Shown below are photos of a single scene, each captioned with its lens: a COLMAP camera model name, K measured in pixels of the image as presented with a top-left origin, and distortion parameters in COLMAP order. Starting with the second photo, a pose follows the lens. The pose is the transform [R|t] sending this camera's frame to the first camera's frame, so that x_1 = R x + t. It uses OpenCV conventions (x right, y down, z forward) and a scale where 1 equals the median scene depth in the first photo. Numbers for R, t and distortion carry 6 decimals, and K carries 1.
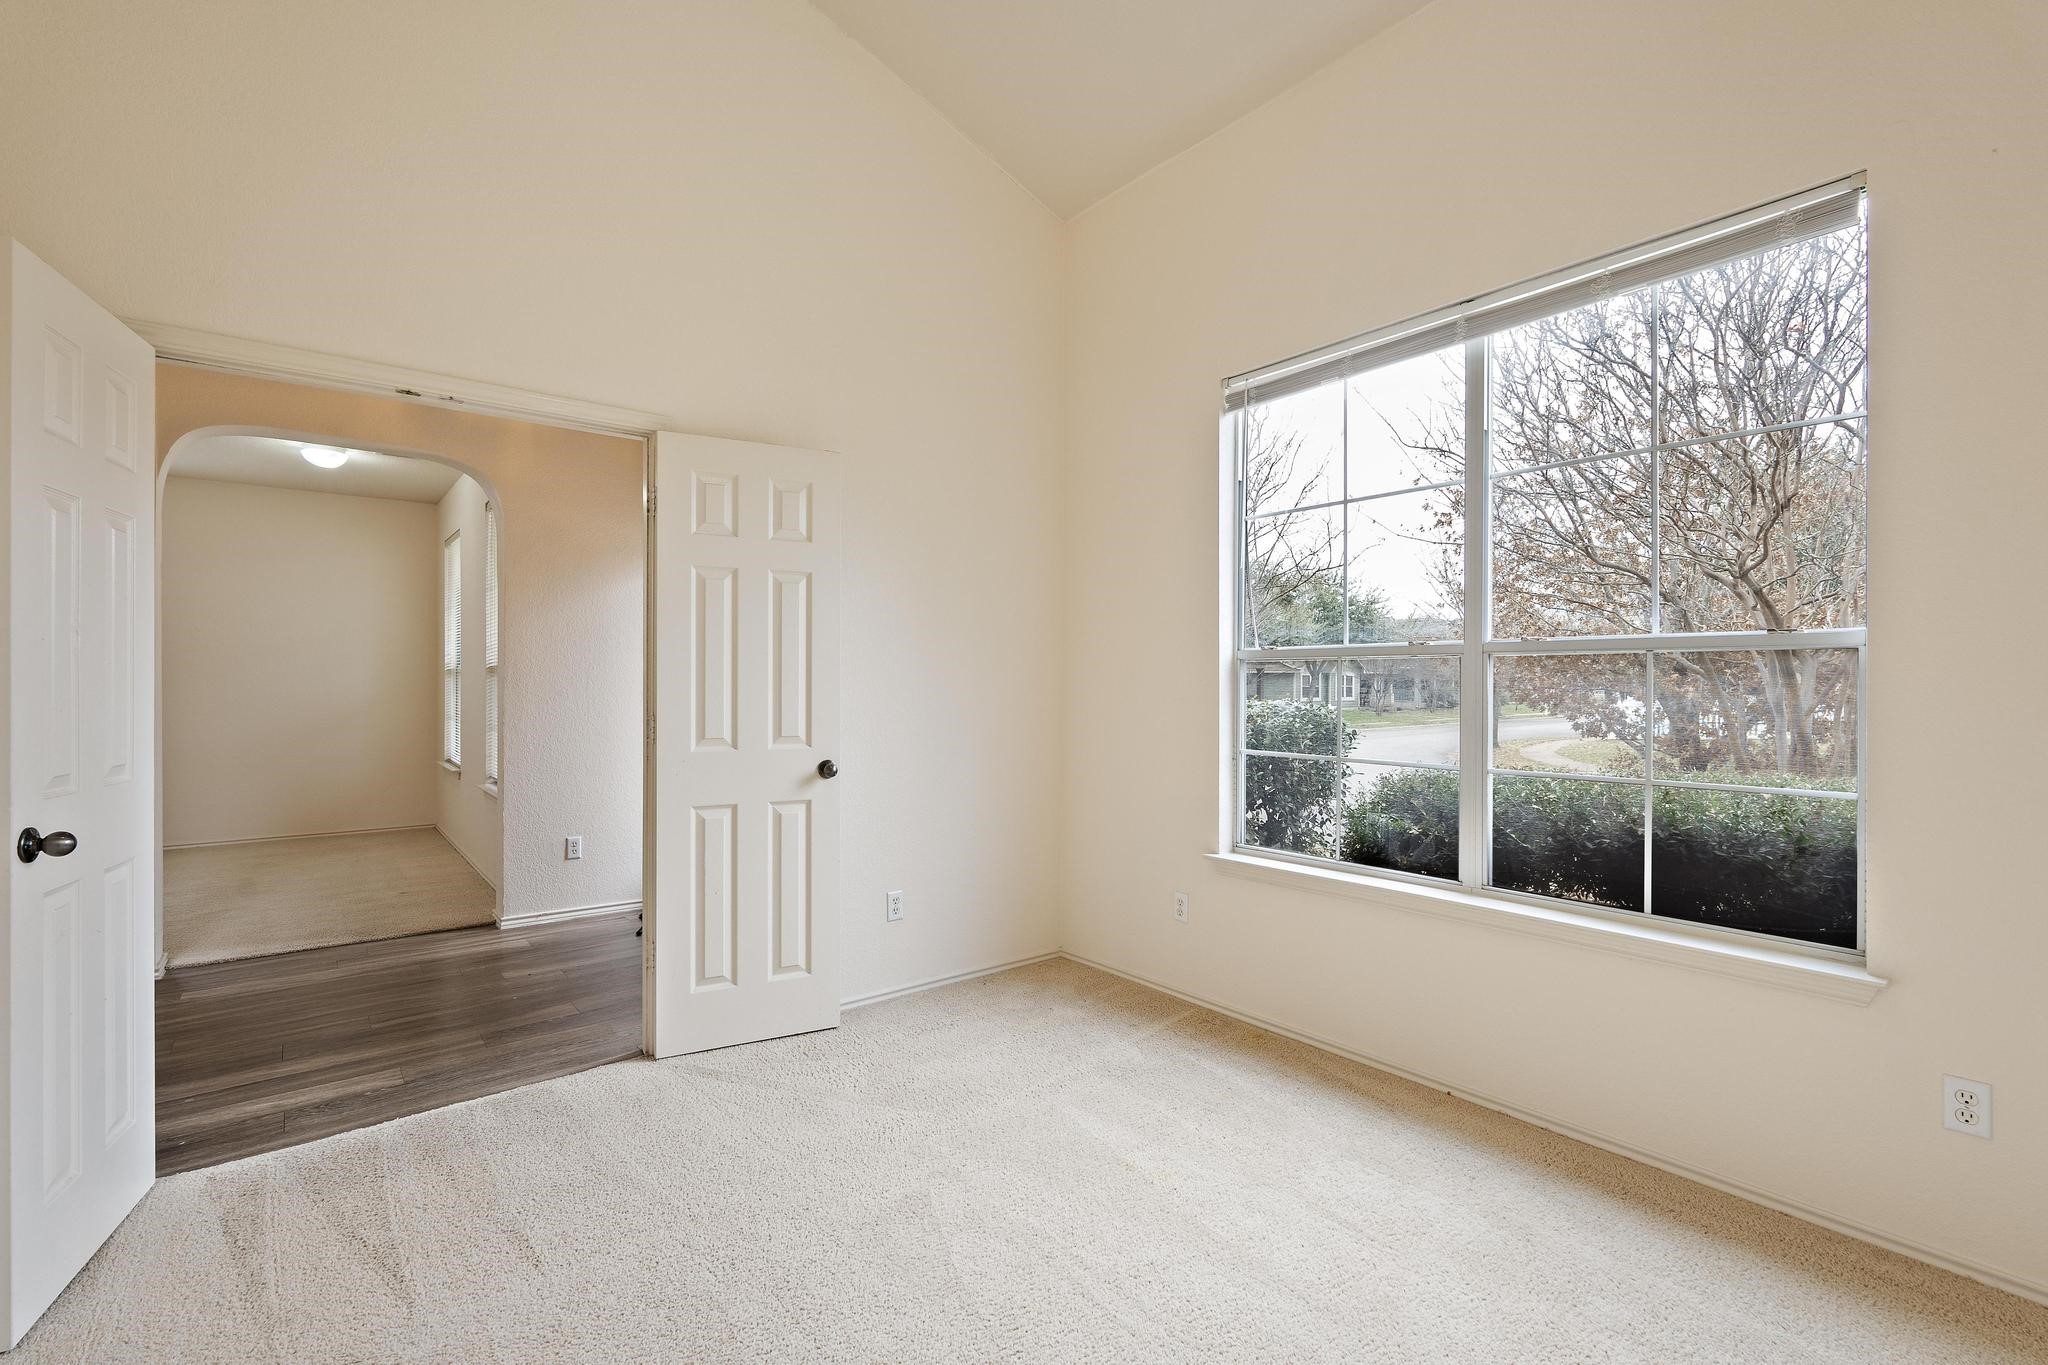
lens RADIAL K [[895.1, 0, 1011.1], [0, 895.1, 676.9], [0, 0, 1]] dist [0.000374, -0.000298]
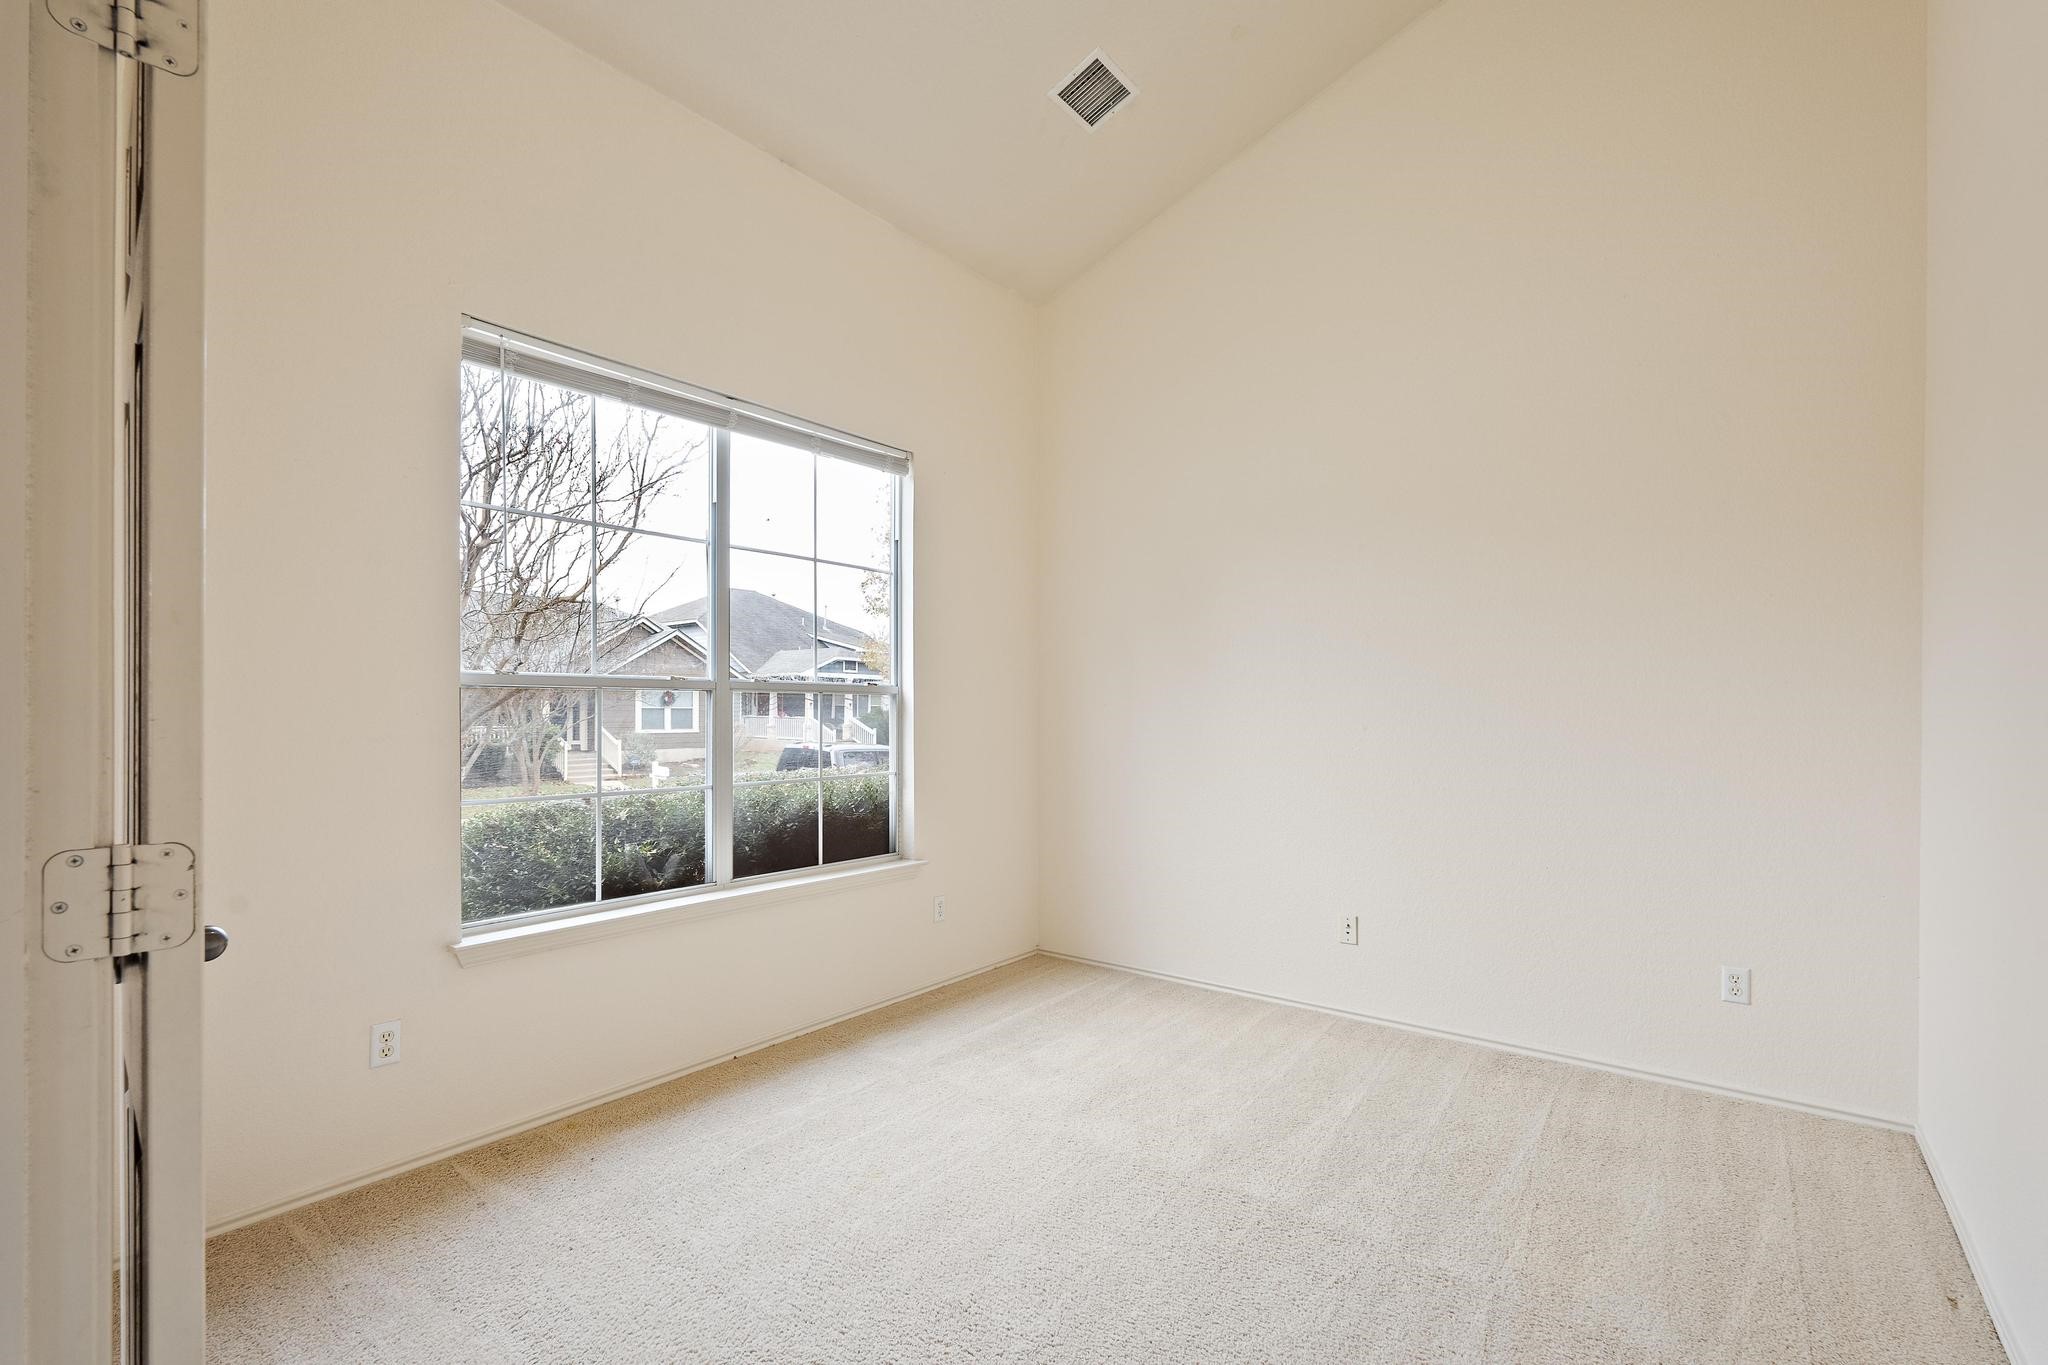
lens RADIAL K [[895.1, 0, 926.3], [0, 895.1, 723.9], [0, 0, 1]] dist [0.000374, -0.000298]
pose [[-0.151614, -0.008813, 0.988400, -0.688762], [-0.001556, 0.999961, 0.008678, 0.007803], [-0.988439, -0.000222, -0.151622, 0.877831]]
